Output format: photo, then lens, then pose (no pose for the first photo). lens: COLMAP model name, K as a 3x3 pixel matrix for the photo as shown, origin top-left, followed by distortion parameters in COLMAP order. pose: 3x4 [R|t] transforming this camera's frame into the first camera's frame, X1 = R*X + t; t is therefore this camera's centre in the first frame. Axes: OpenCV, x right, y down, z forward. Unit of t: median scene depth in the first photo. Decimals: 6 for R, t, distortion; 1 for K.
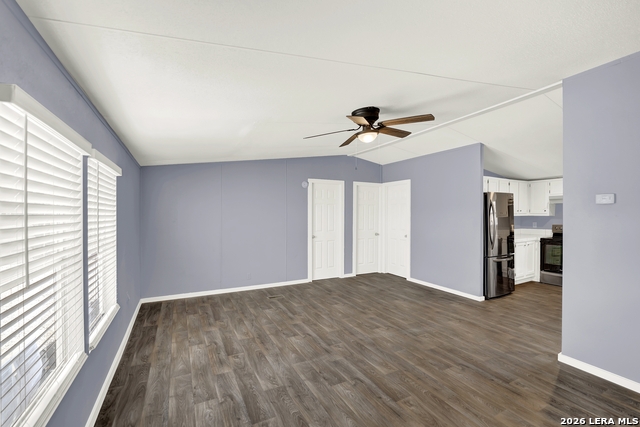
lens RADIAL K [[260.4, 0, 308.7], [0, 260.4, 222.2], [0, 0, 1]] dist [-0.009920, -0.000105]
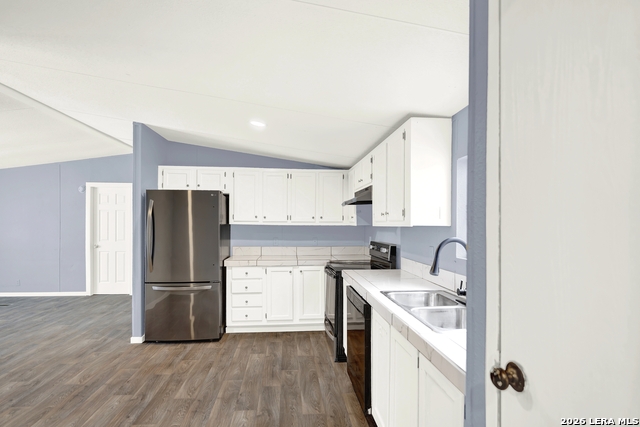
lens RADIAL K [[288.2, 0, 317.6], [0, 288.2, 237.5], [0, 0, 1]] dist [-0.012438, -0.001114]
pose [[0.931504, 0.022929, -0.363007, 1.087896], [-0.016650, 0.999653, 0.020418, -0.008124], [0.363349, -0.012976, 0.931563, 0.346799]]
